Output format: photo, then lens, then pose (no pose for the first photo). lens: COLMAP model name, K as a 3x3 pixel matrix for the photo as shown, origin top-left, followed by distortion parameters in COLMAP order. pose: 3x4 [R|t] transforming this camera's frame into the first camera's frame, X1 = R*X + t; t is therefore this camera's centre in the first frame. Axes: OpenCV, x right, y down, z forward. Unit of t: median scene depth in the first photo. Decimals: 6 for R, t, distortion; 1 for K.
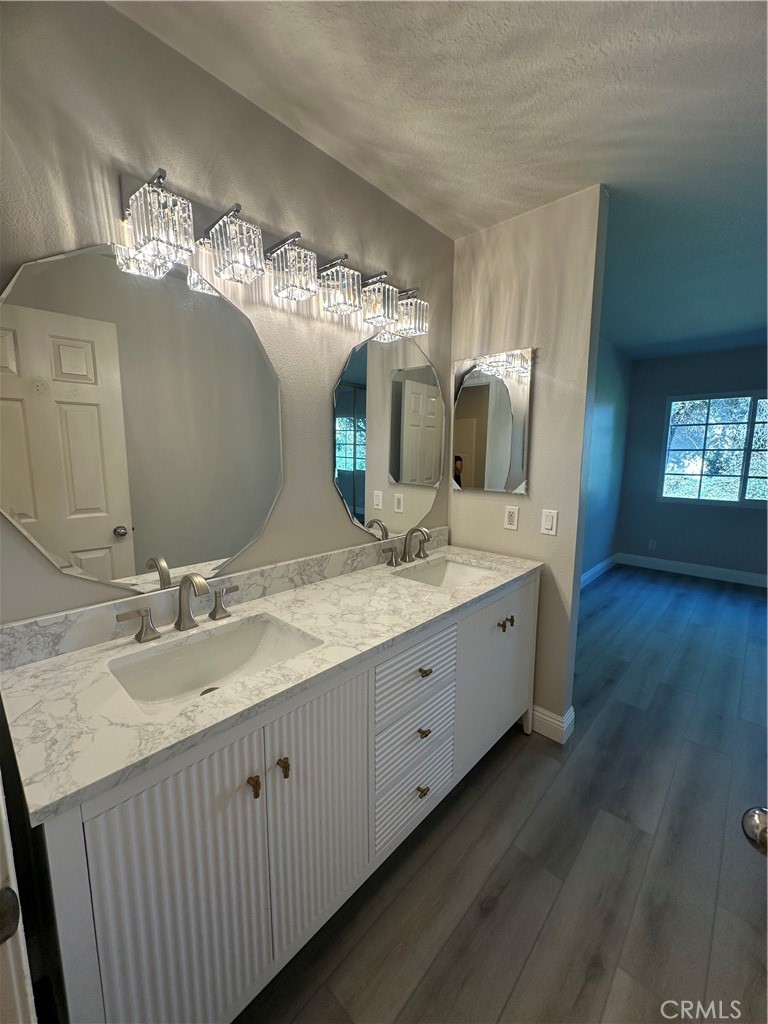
lens RADIAL K [[409.5, 0, 381.9], [0, 409.5, 512.7], [0, 0, 1]] dist [-0.000541, 0.000487]
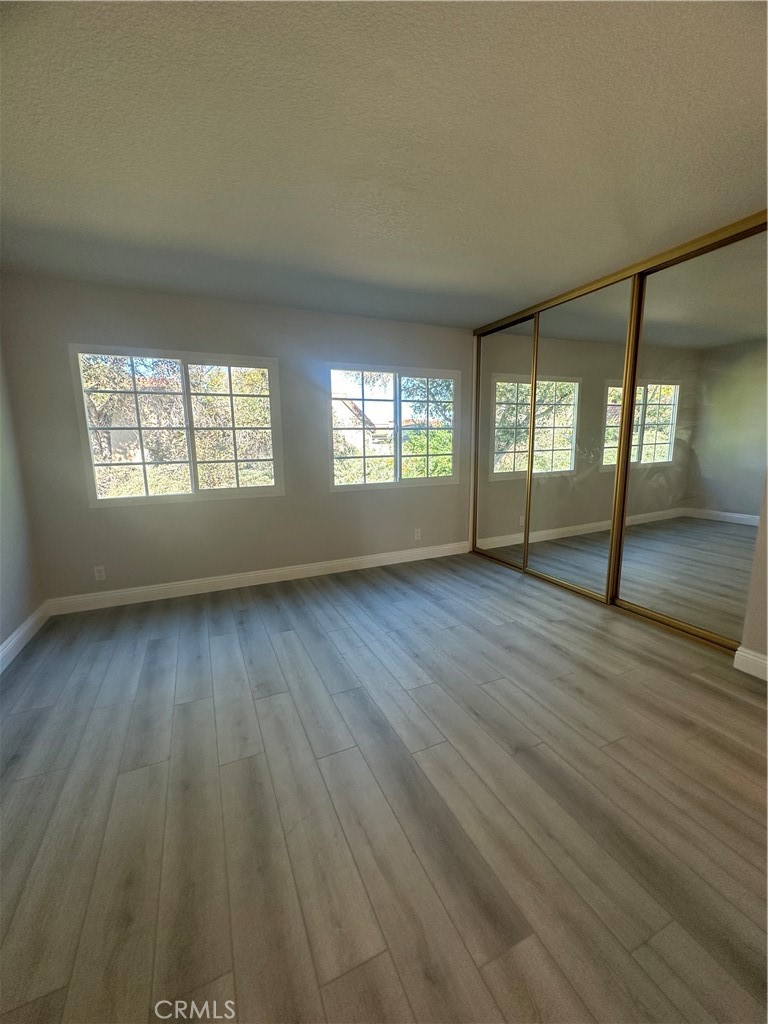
lens RADIAL K [[409.5, 0, 381.9], [0, 409.5, 512.7], [0, 0, 1]] dist [-0.000541, 0.000487]
pose [[0.384310, -0.166188, 0.908123, 0.352105], [0.149471, 0.981887, 0.116432, -0.035274], [-0.911024, 0.090992, 0.402189, 0.435264]]
